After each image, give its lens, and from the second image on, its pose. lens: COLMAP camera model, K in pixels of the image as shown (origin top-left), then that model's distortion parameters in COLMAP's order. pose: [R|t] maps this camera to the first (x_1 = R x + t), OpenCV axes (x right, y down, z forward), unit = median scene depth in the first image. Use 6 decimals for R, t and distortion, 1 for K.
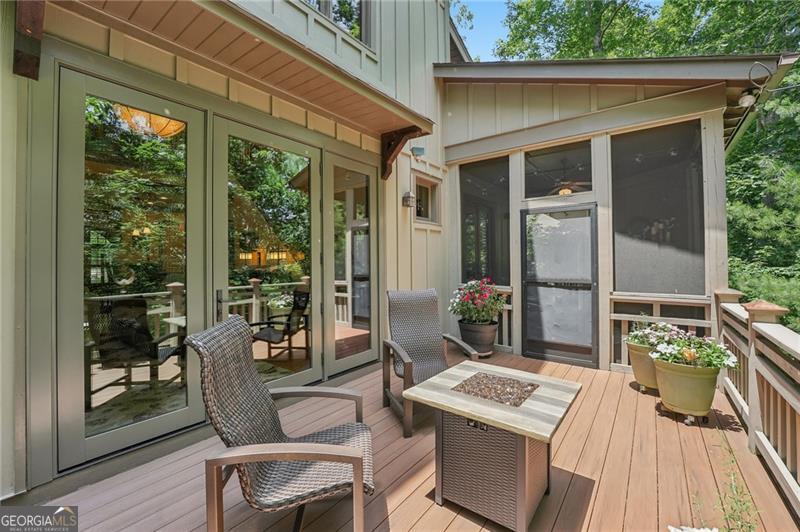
lens RADIAL K [[333.2, 0, 396.8], [0, 333.2, 260.0], [0, 0, 1]] dist [-0.016360, 0.000164]
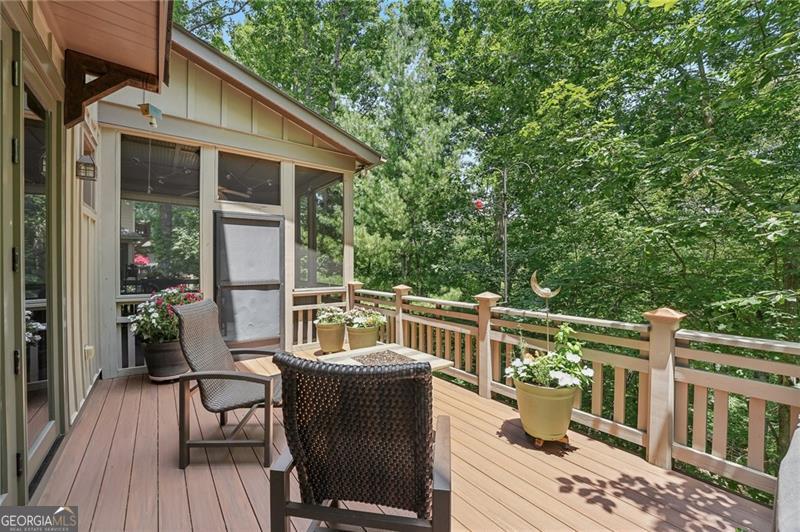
lens RADIAL K [[326.8, 0, 398.5], [0, 326.8, 267.5], [0, 0, 1]] dist [0.000820, 0.000477]
pose [[0.272533, -0.007487, 0.962117, -0.427347], [-0.004436, 0.999949, 0.009038, 0.000978], [-0.962136, -0.006731, 0.272486, 0.264876]]
